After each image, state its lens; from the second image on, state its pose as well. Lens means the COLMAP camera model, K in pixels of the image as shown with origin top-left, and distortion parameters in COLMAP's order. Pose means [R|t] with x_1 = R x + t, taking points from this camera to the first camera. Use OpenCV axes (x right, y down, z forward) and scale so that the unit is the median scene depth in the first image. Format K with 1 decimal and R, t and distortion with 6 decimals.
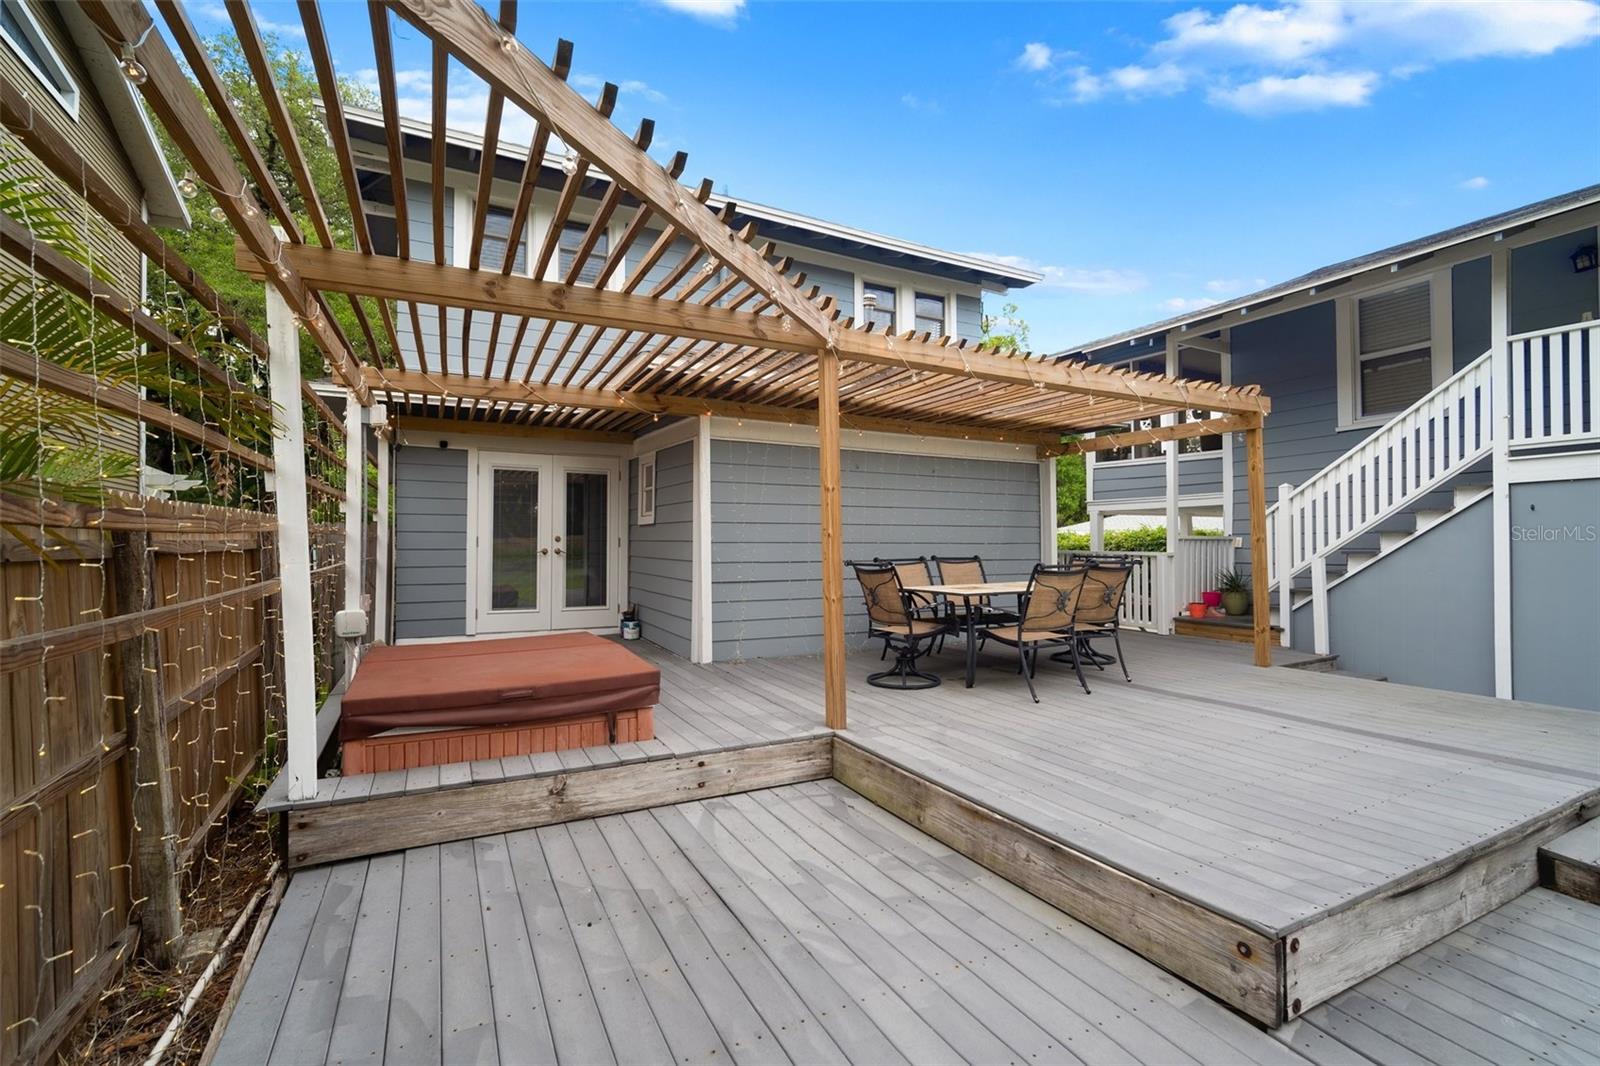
lens RADIAL K [[704.8, 0, 802.7], [0, 704.8, 528.1], [0, 0, 1]] dist [-0.013494, 0.004916]
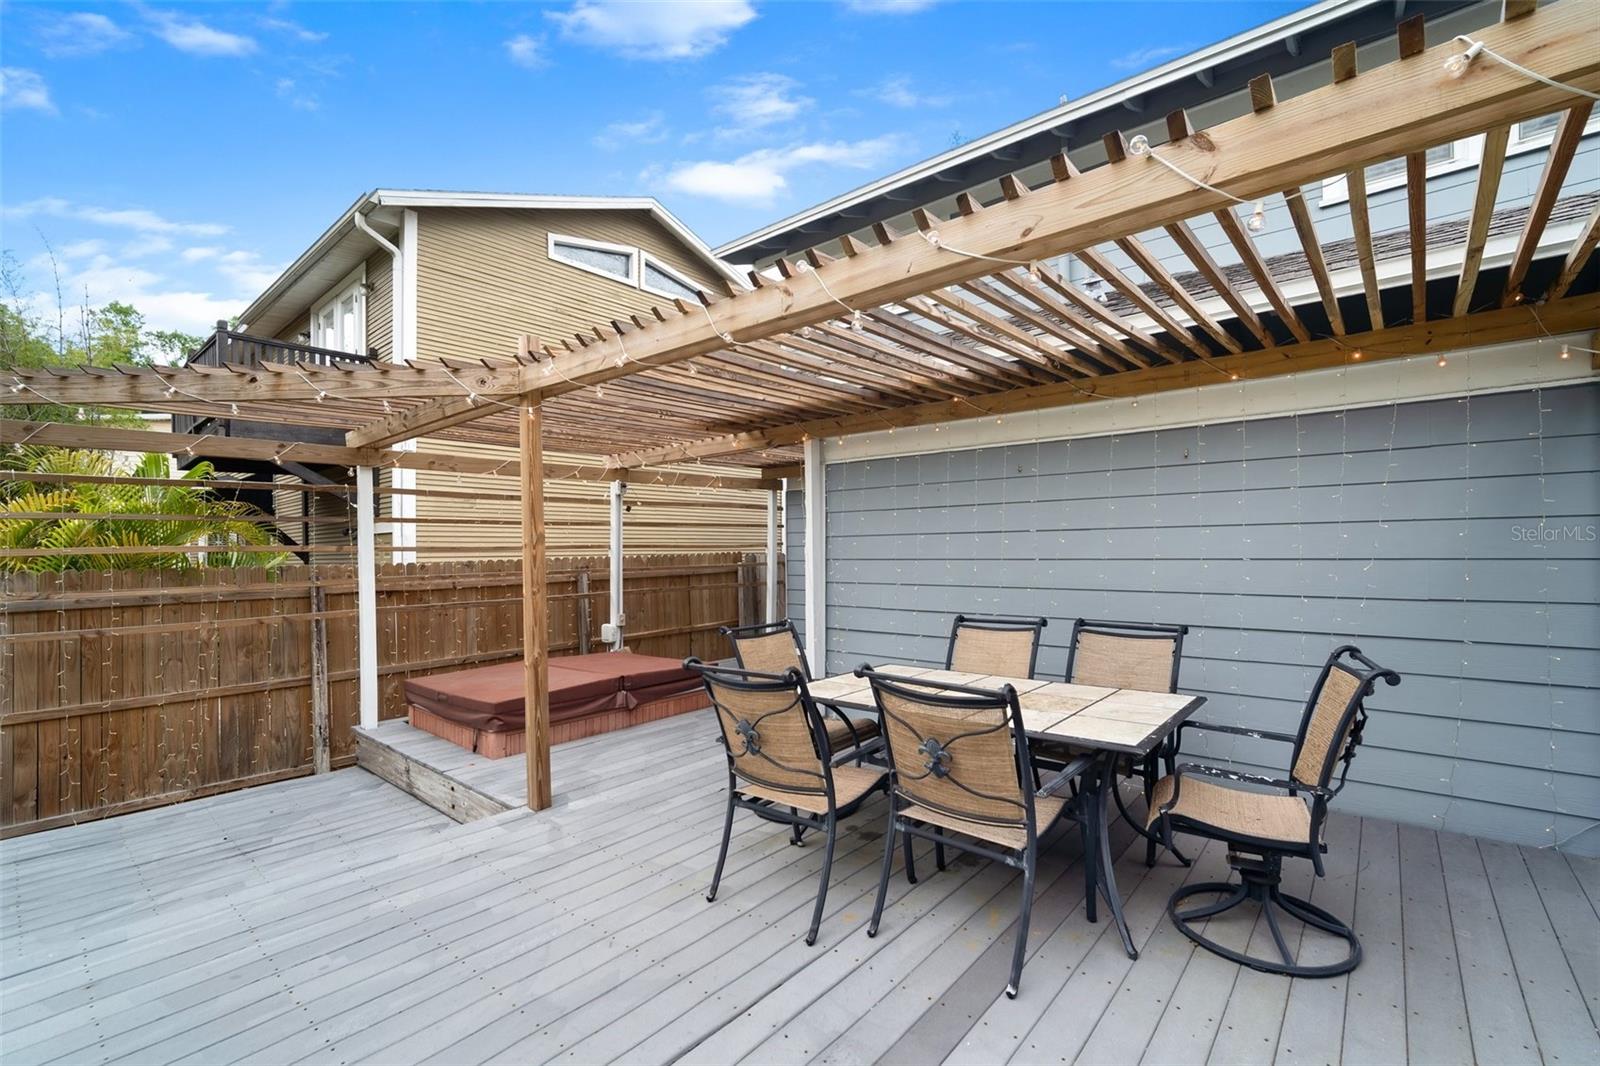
lens RADIAL K [[704.8, 0, 802.7], [0, 704.8, 528.1], [0, 0, 1]] dist [-0.013494, 0.004916]
pose [[0.375812, -0.036252, -0.925987, 1.138764], [0.029396, 0.999198, -0.027187, -0.041760], [0.926230, -0.017003, 0.376576, 1.097457]]
